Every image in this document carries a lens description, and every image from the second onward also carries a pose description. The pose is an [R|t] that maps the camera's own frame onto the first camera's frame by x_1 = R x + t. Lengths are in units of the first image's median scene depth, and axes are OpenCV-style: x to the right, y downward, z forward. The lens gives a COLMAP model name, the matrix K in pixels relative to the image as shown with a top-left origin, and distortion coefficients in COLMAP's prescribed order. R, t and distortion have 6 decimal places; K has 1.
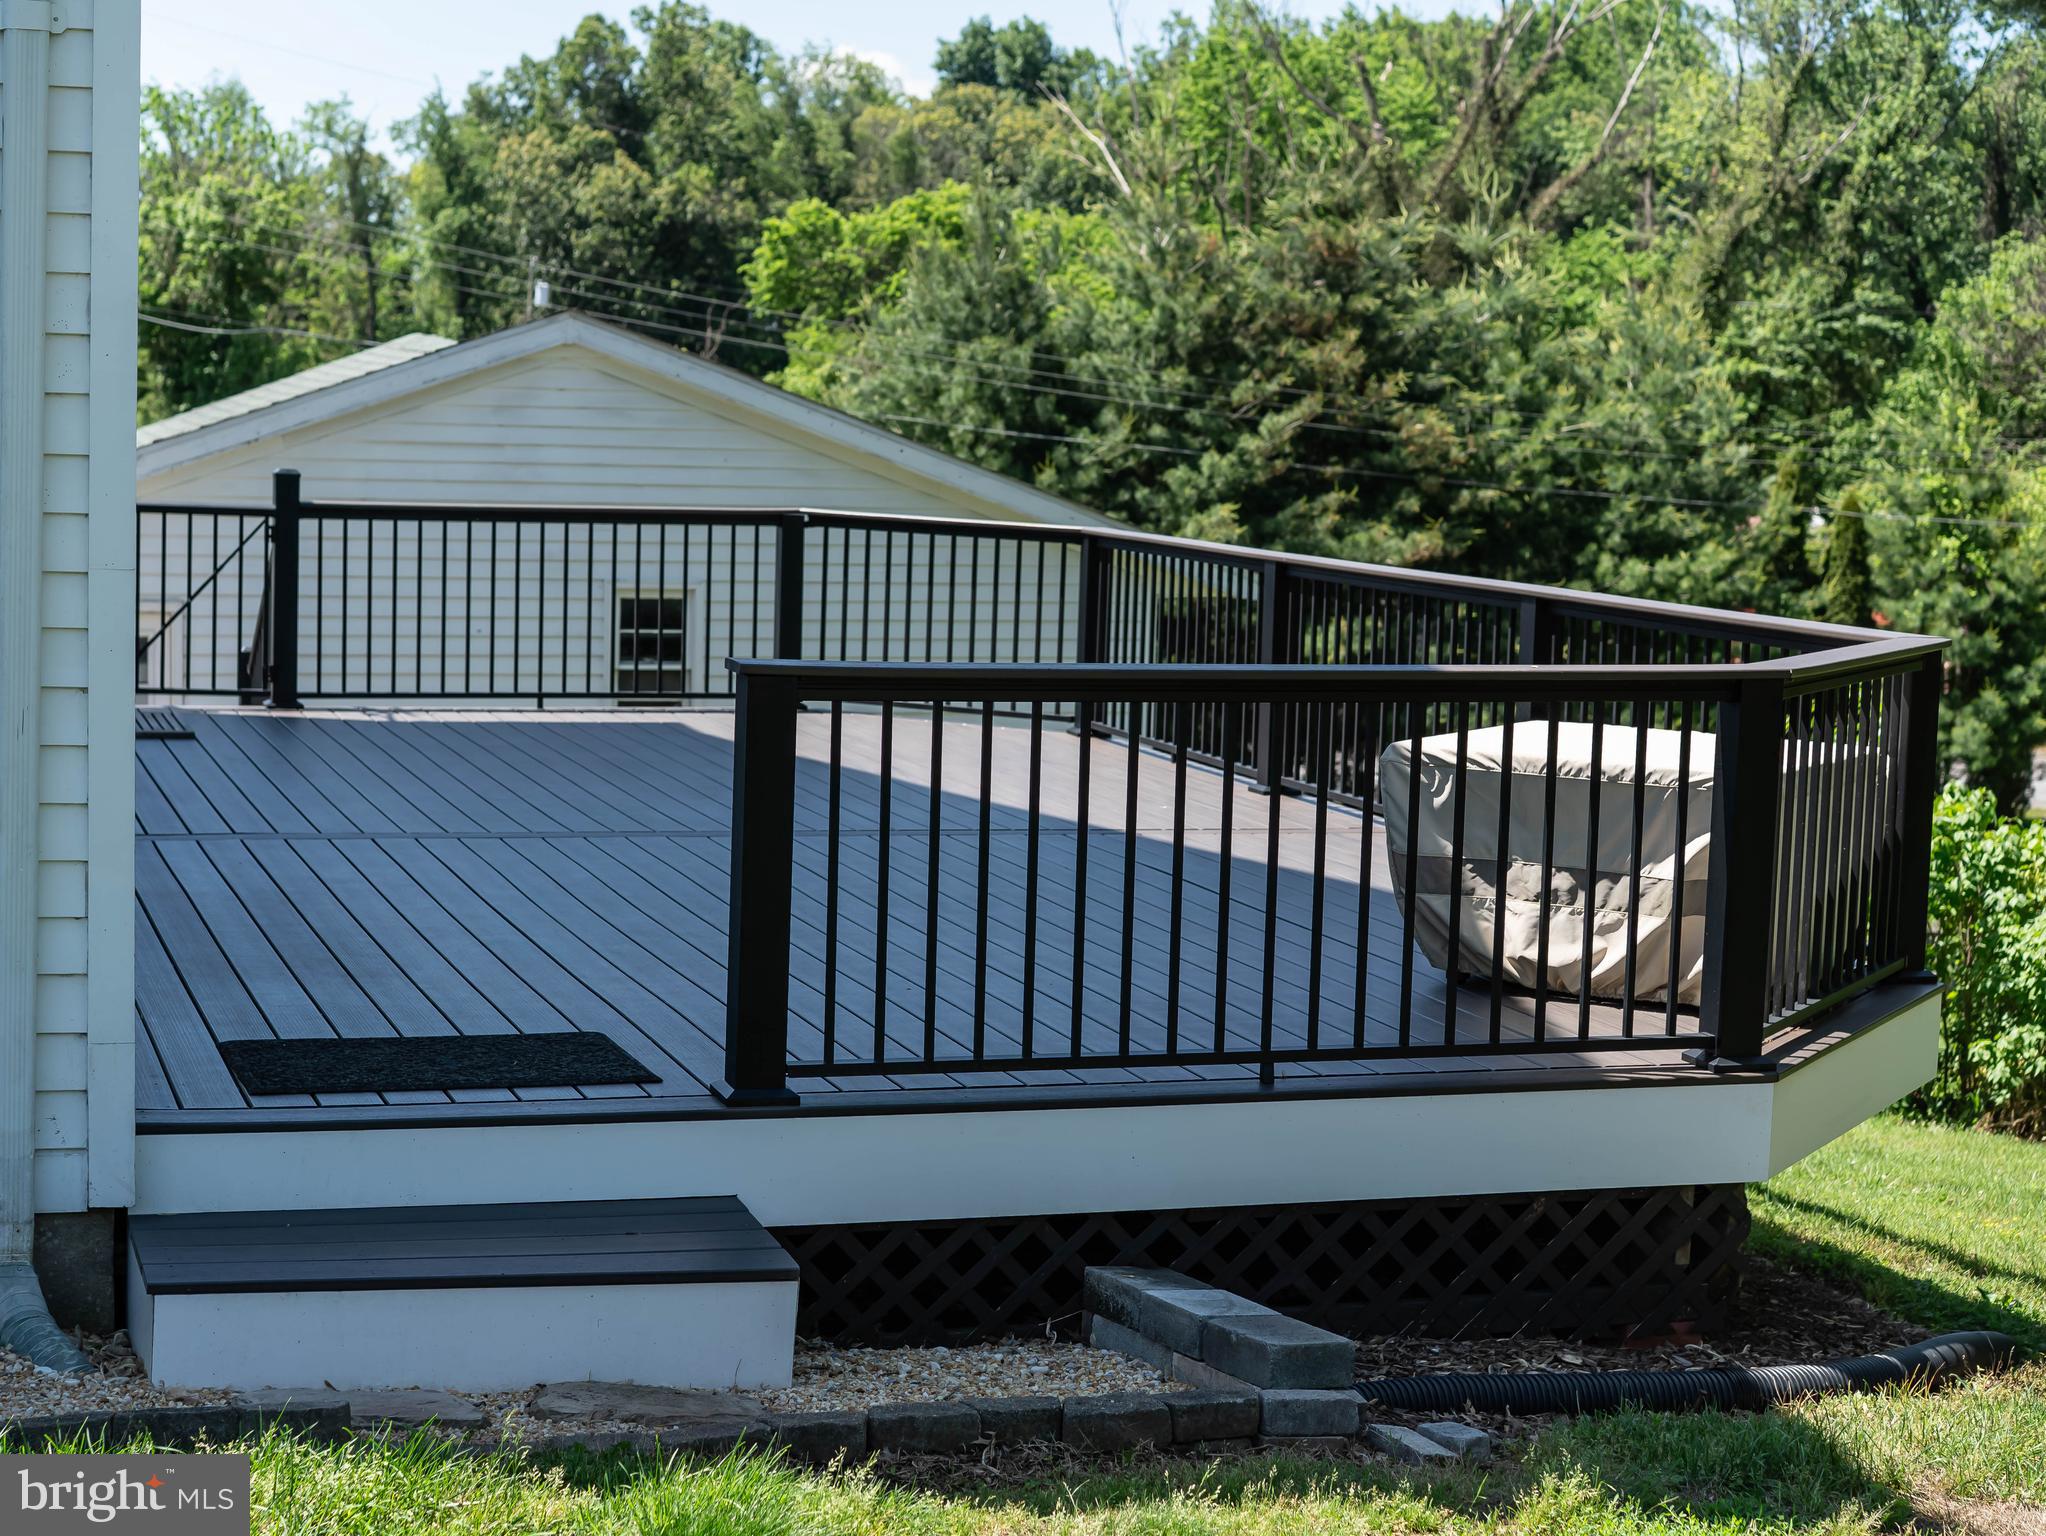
lens RADIAL K [[3576.8, 0, 1019.9], [0, 3576.8, 768.1], [0, 0, 1]] dist [-0.021298, 0.000000]
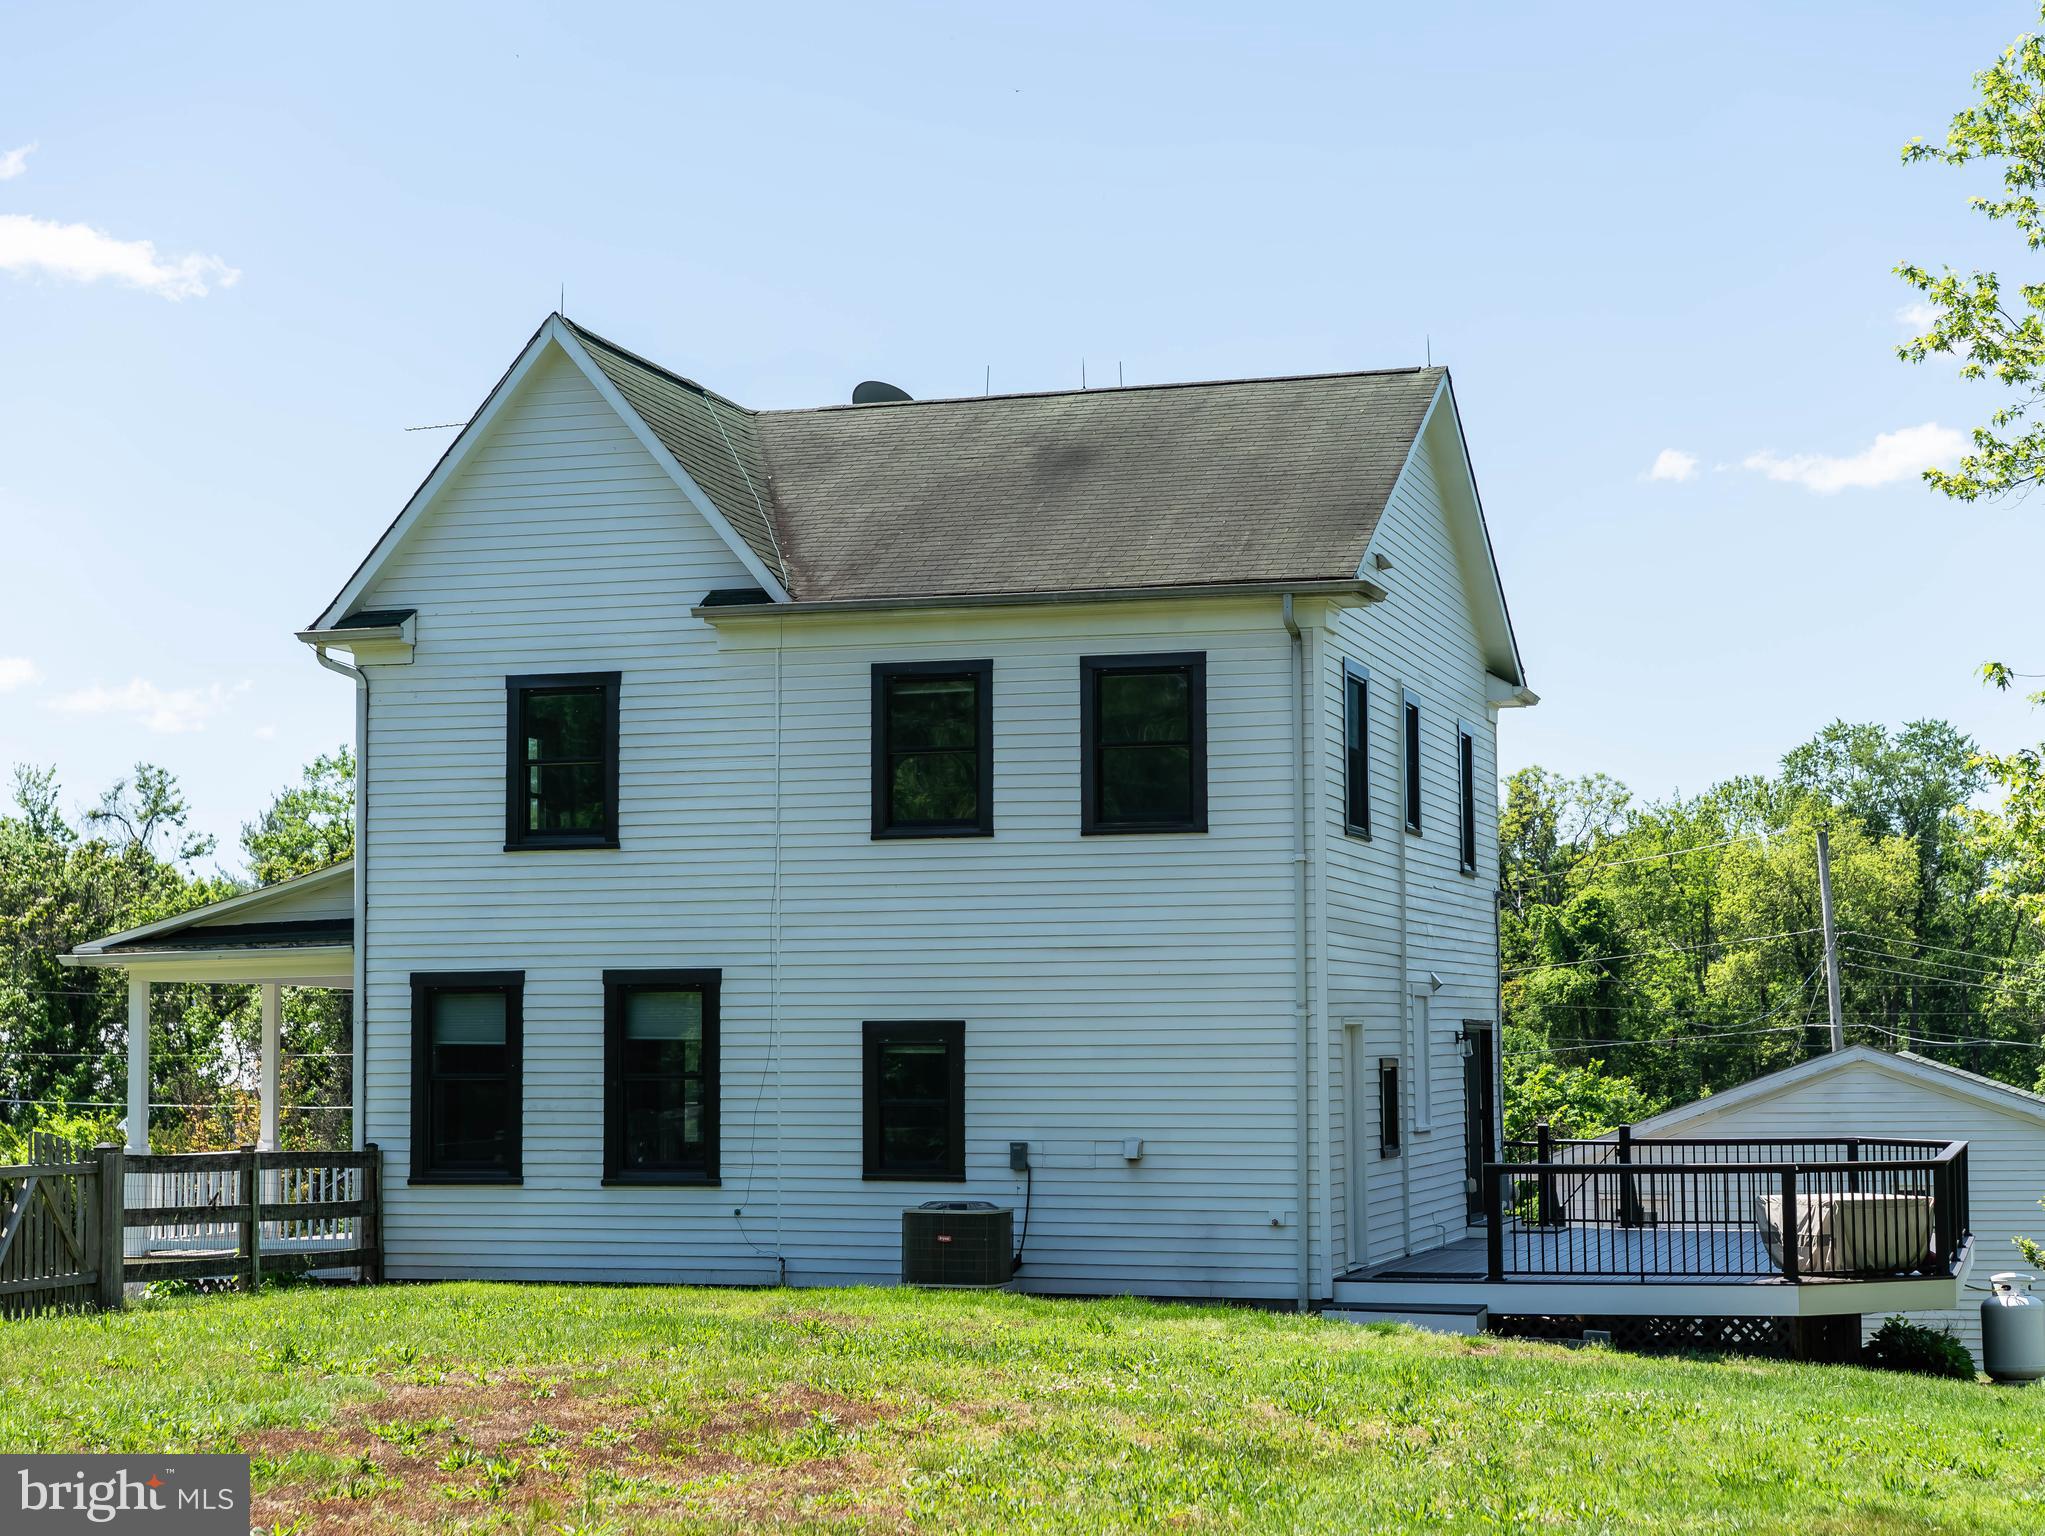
lens RADIAL K [[3575.1, 0, 1042.0], [0, 3575.1, 764.7], [0, 0, 1]] dist [-0.021298, 0.000000]
pose [[0.828868, -0.085895, -0.552811, 0.797775], [-0.022919, 0.982100, -0.186960, 0.131708], [0.558974, 0.167635, 0.812063, -1.161301]]
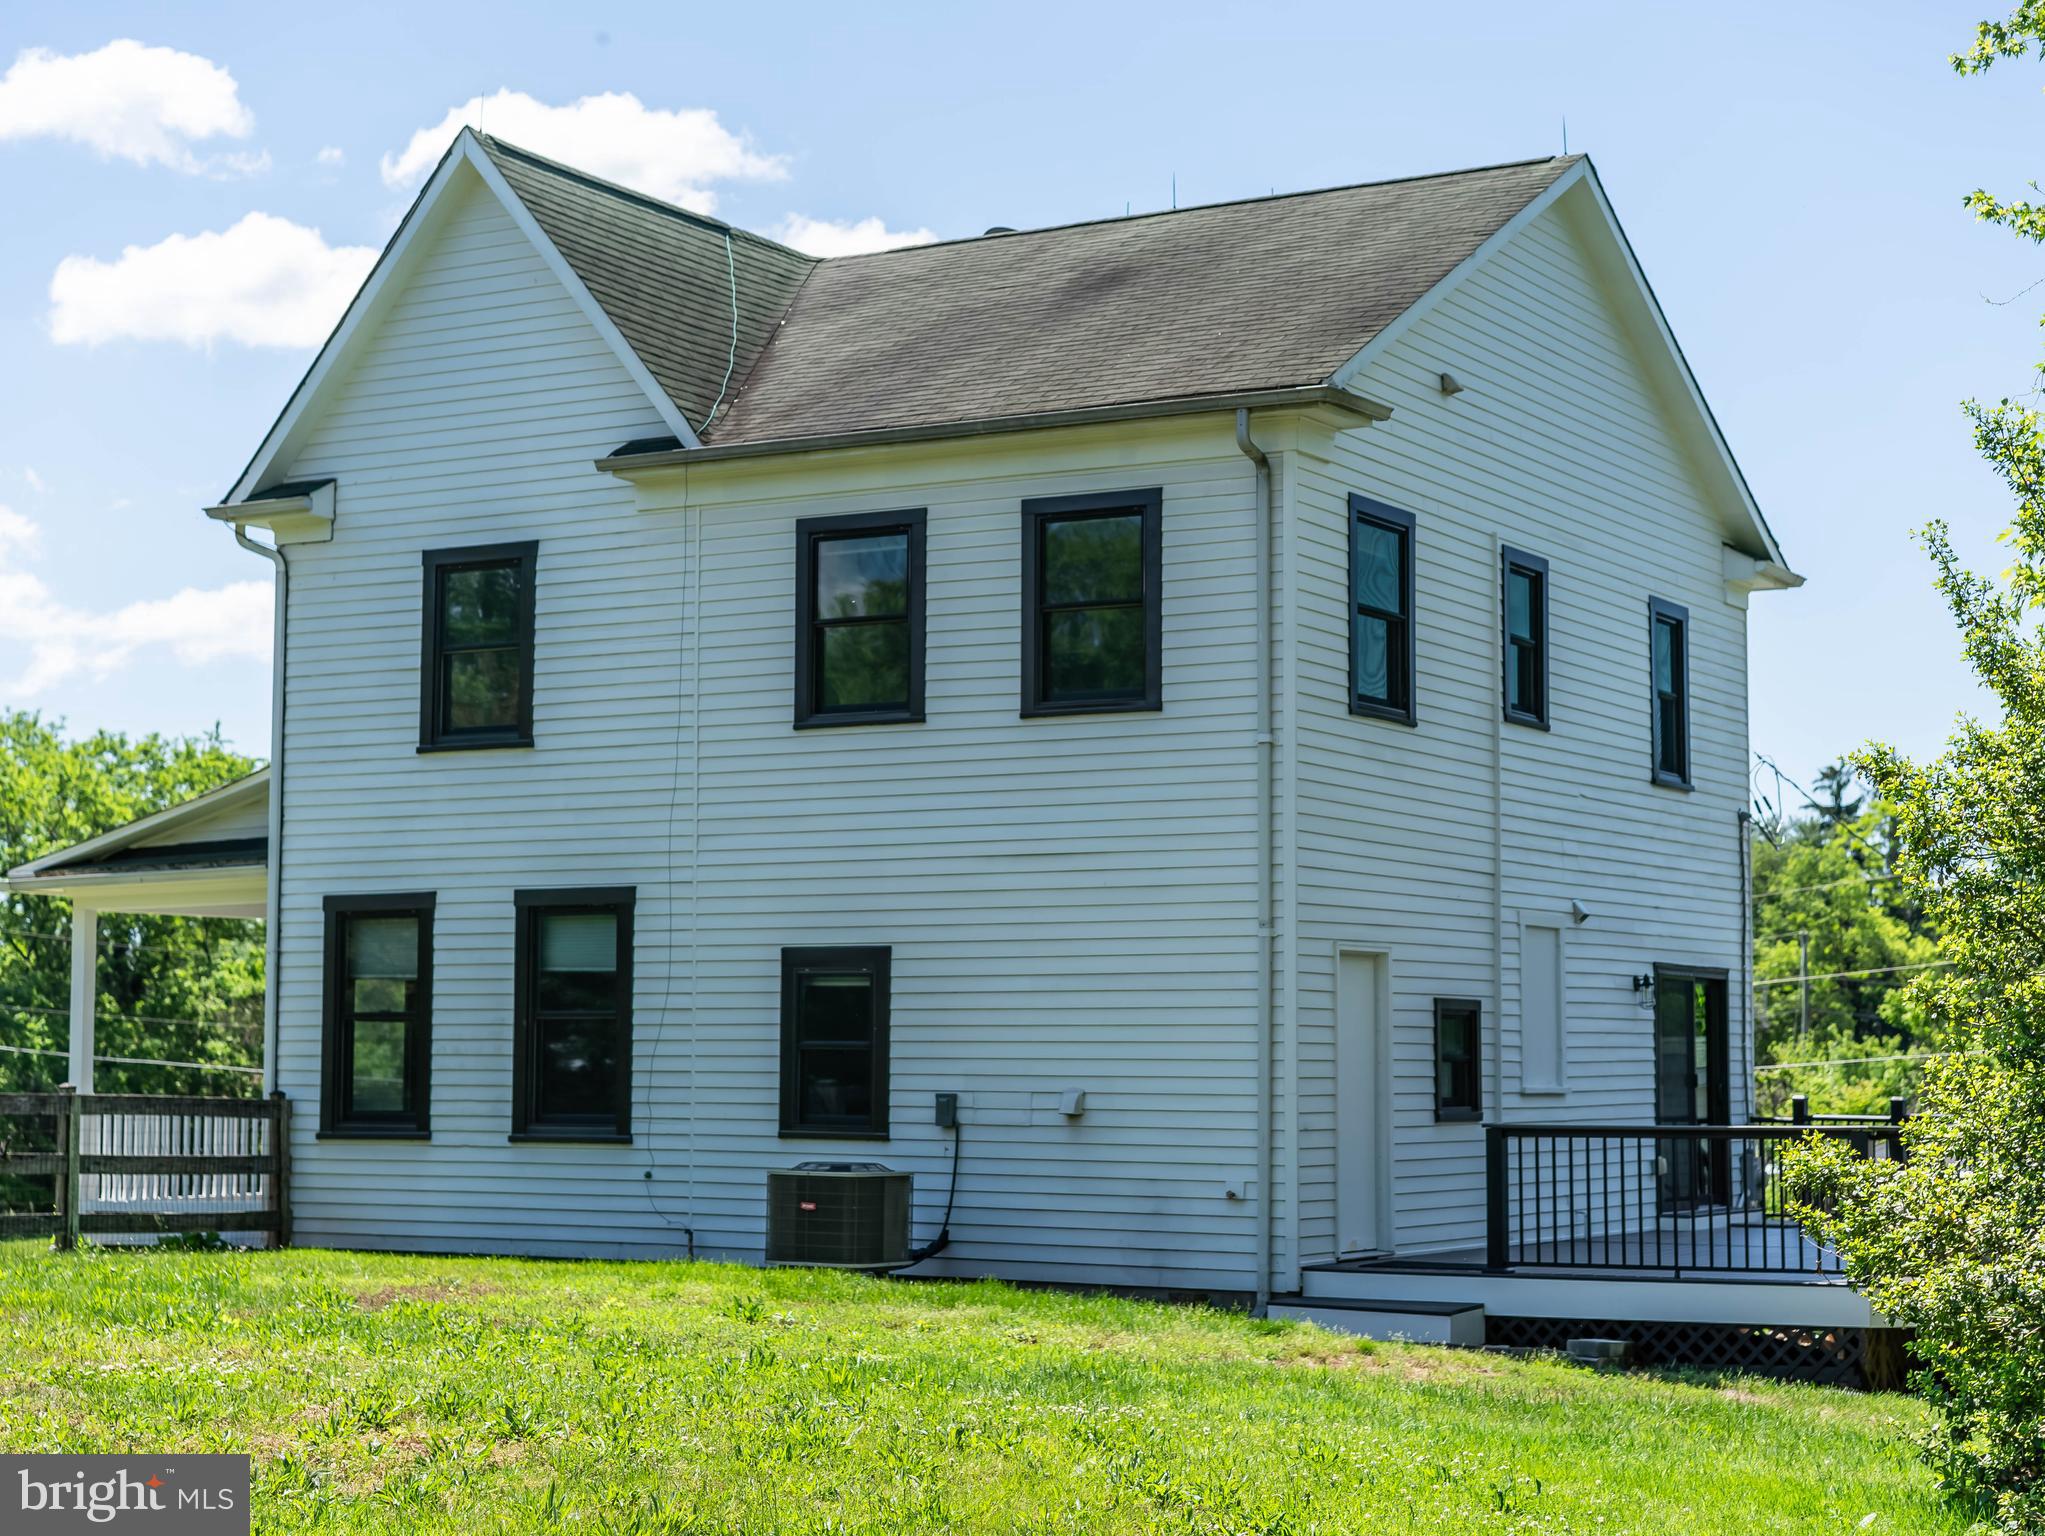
lens RADIAL K [[3575.1, 0, 1004.1], [0, 3575.1, 771.0], [0, 0, 1]] dist [-0.021298, 0.000000]
pose [[0.674868, -0.095439, -0.731741, 0.888473], [-0.055948, 0.982130, -0.179696, 0.114564], [0.735814, 0.162210, 0.657469, -0.626063]]
